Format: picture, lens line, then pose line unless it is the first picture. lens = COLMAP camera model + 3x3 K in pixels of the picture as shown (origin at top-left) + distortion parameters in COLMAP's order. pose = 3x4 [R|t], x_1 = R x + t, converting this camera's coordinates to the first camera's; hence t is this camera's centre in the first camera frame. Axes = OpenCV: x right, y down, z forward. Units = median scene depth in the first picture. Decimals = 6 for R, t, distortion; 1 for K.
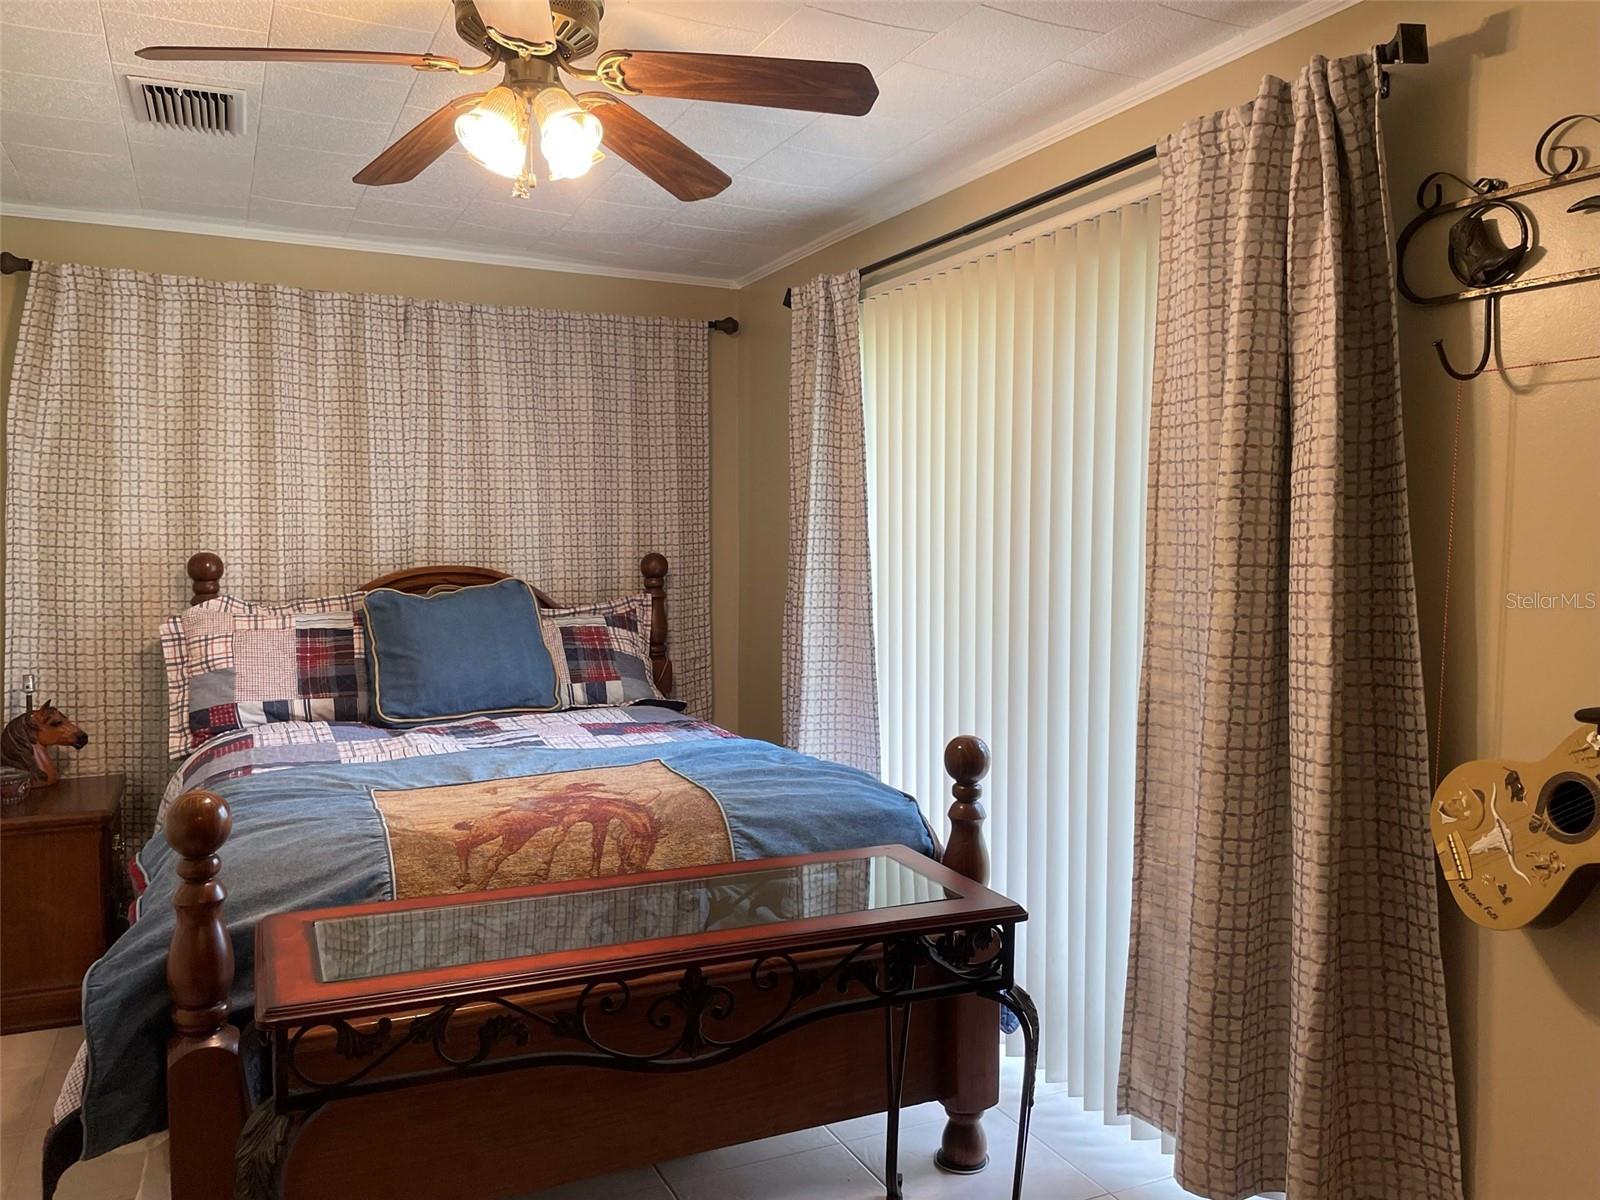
lens RADIAL K [[1194.6, 0, 798.3], [0, 1194.6, 597.9], [0, 0, 1]] dist [0.054093, -0.074288]
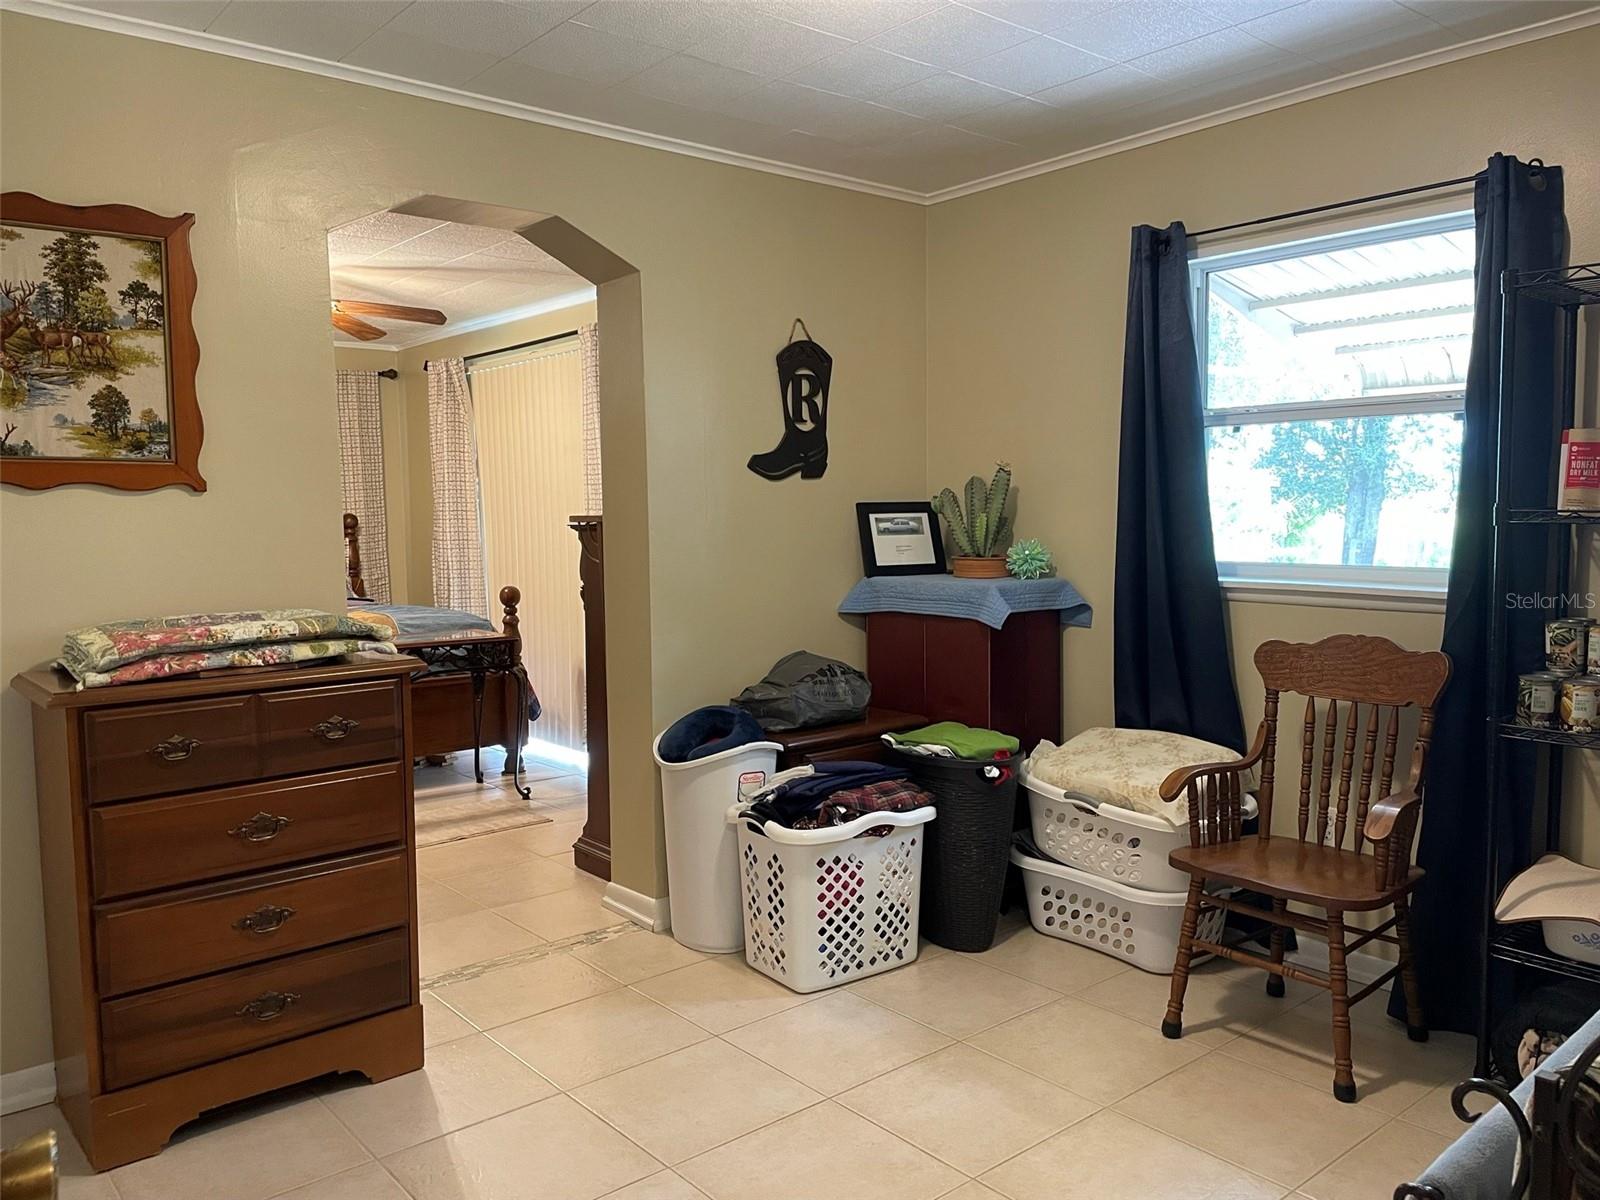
lens RADIAL K [[1194.6, 0, 802.0], [0, 1194.6, 598.8], [0, 0, 1]] dist [0.054093, -0.074288]
pose [[0.966068, -0.036096, 0.255752, 0.093545], [0.031950, 0.999282, 0.020348, 0.111003], [-0.256303, -0.011486, 0.966528, -1.301046]]
